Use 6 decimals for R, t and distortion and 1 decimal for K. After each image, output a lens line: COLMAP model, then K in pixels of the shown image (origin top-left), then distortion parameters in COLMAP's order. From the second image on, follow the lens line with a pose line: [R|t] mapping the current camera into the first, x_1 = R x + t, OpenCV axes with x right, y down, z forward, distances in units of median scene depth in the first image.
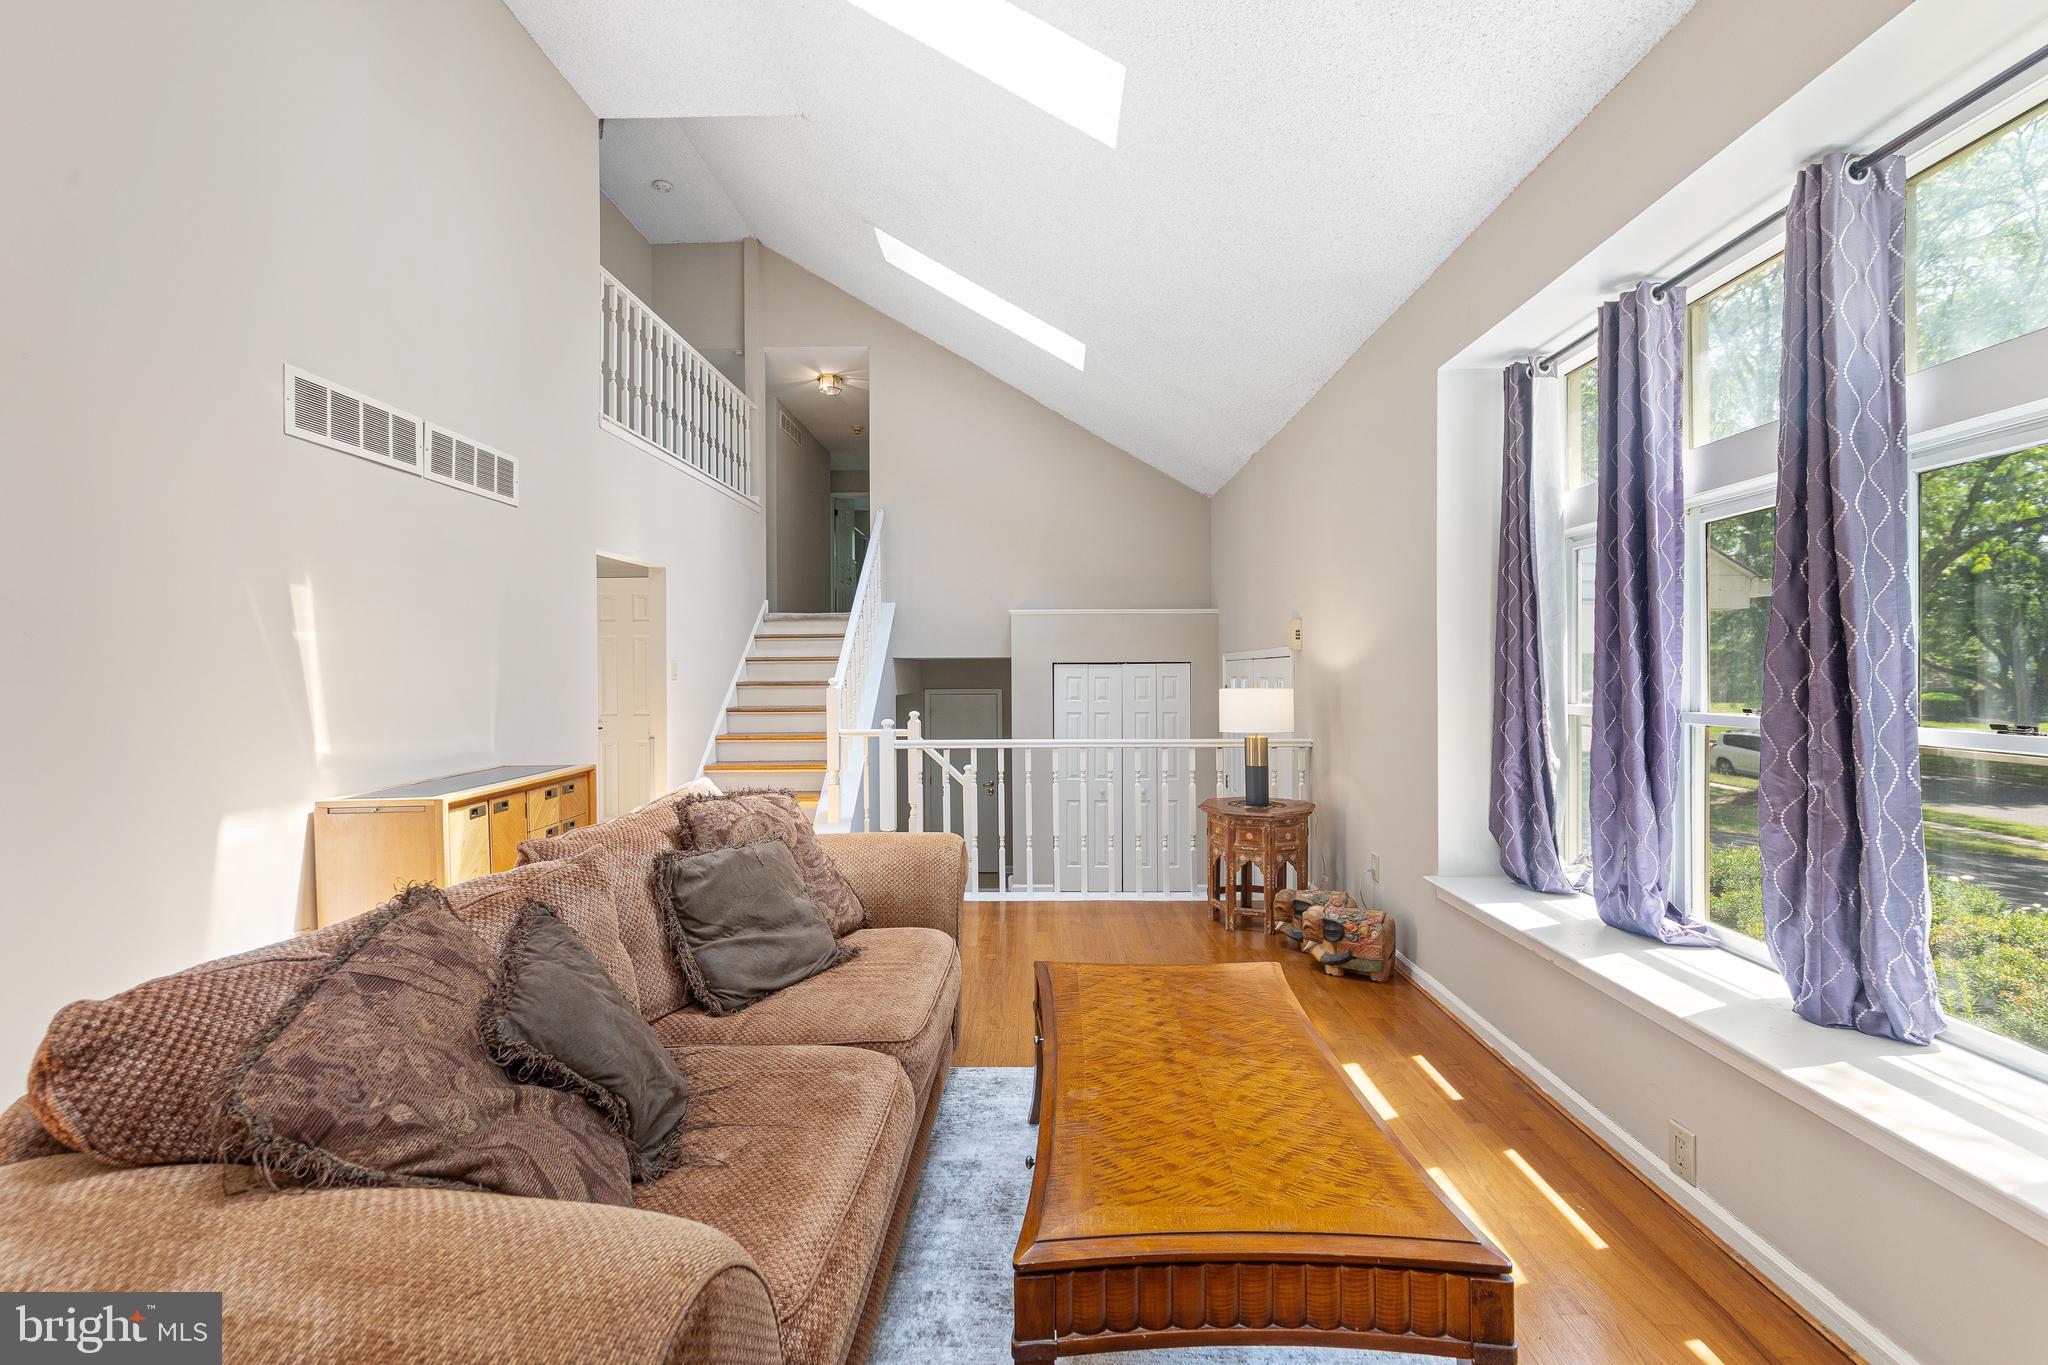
lens RADIAL K [[863.3, 0, 1017.3], [0, 863.3, 675.9], [0, 0, 1]] dist [0.000556, 0.000209]
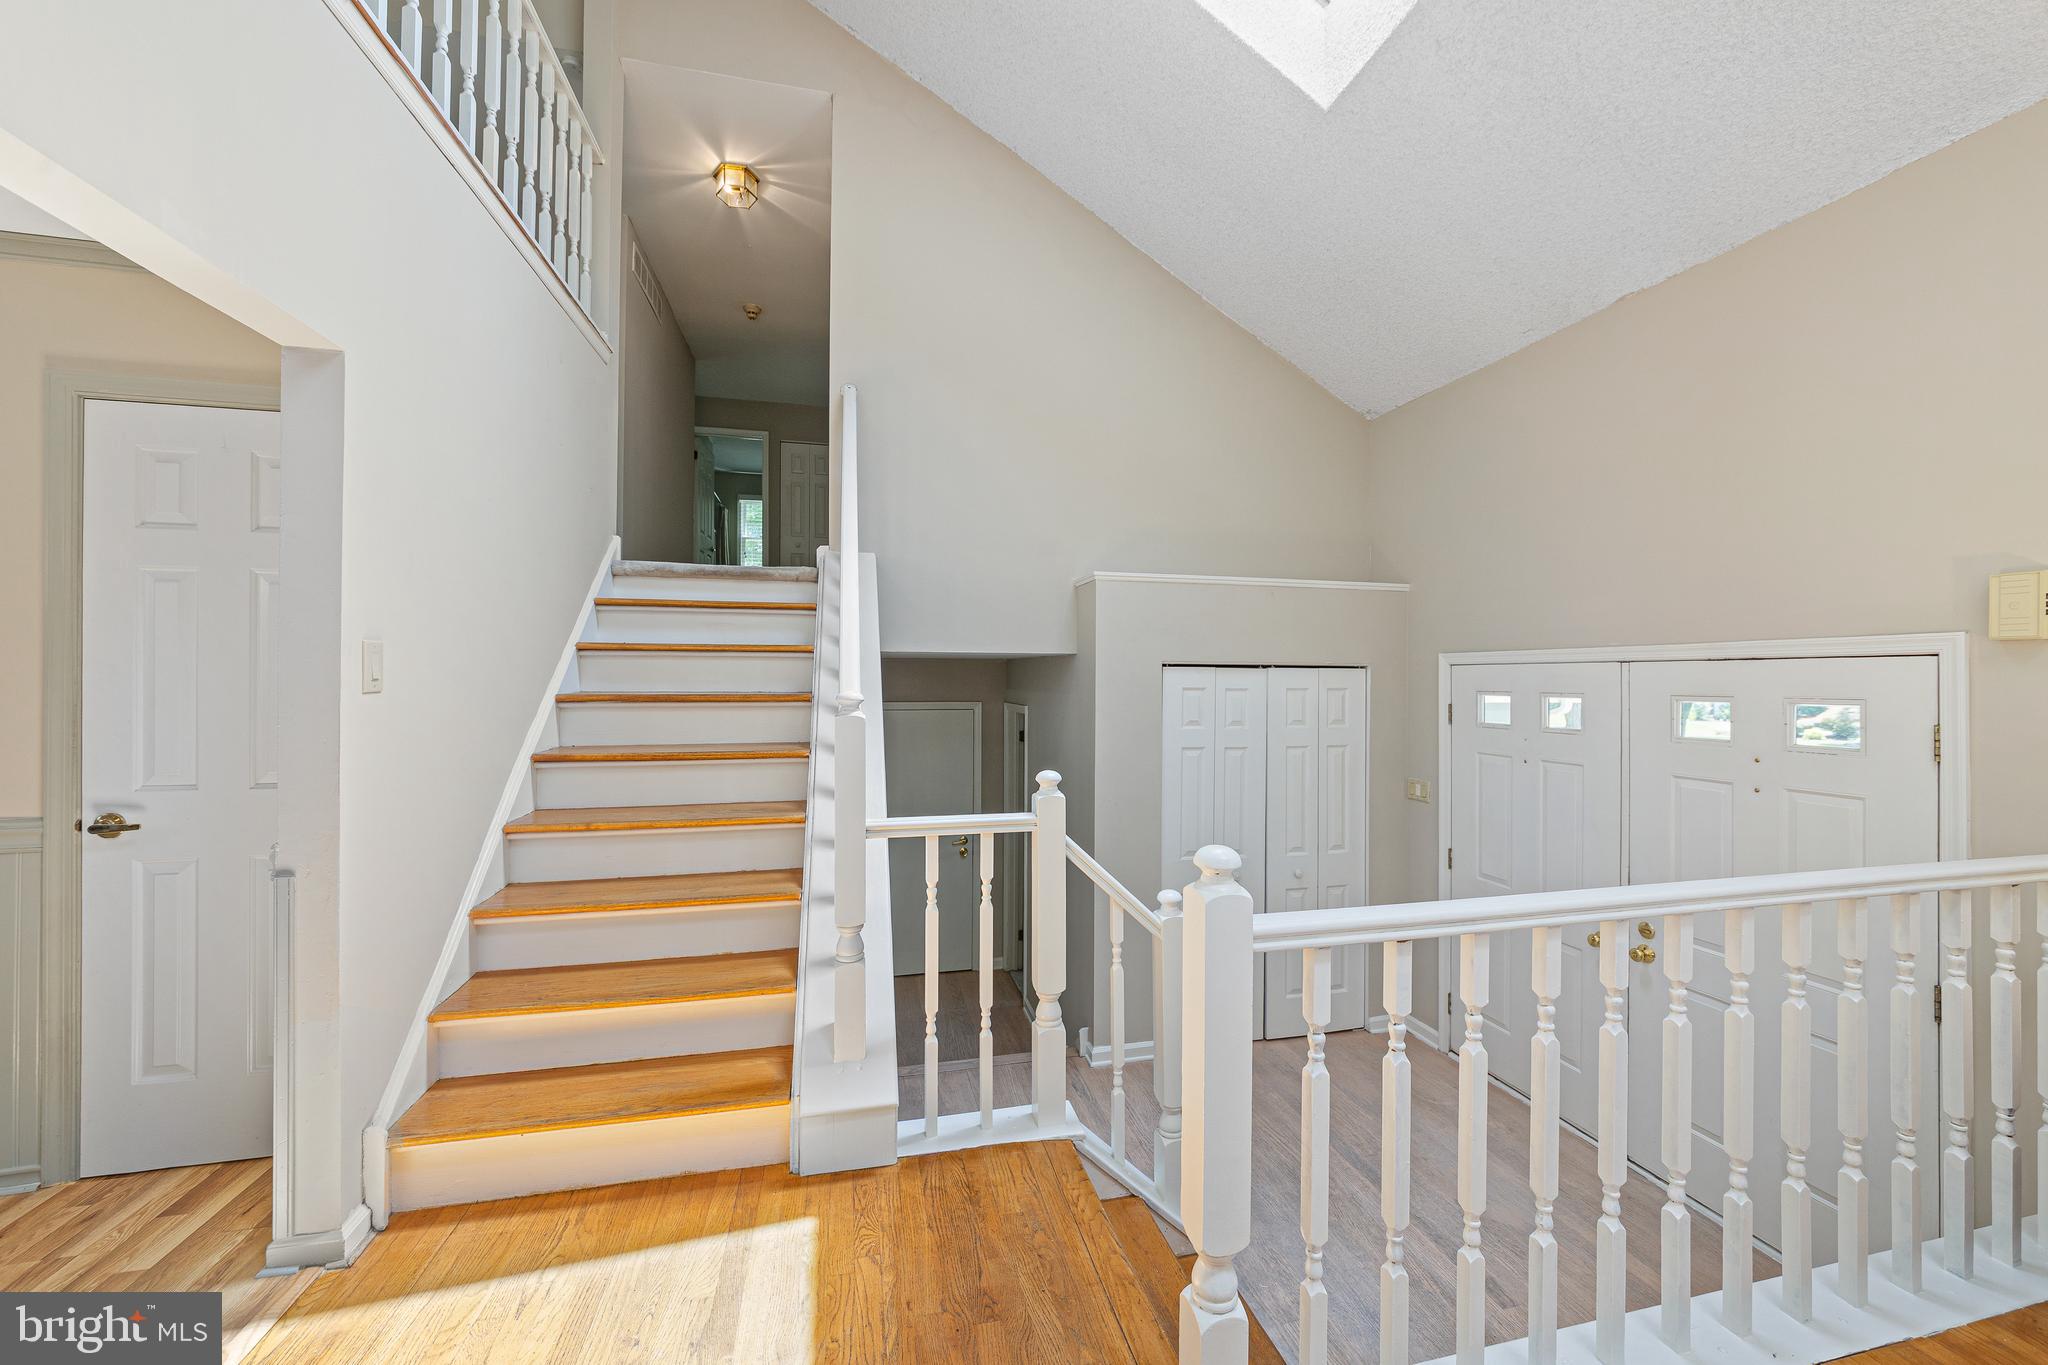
lens RADIAL K [[728.4, 0, 1032.2], [0, 728.4, 675.4], [0, 0, 1]] dist [-0.015539, -0.000169]
pose [[0.954240, 0.010635, 0.298853, -0.196426], [-0.009350, 0.999940, -0.005729, -0.003212], [-0.298896, 0.002673, 0.954282, 0.550192]]
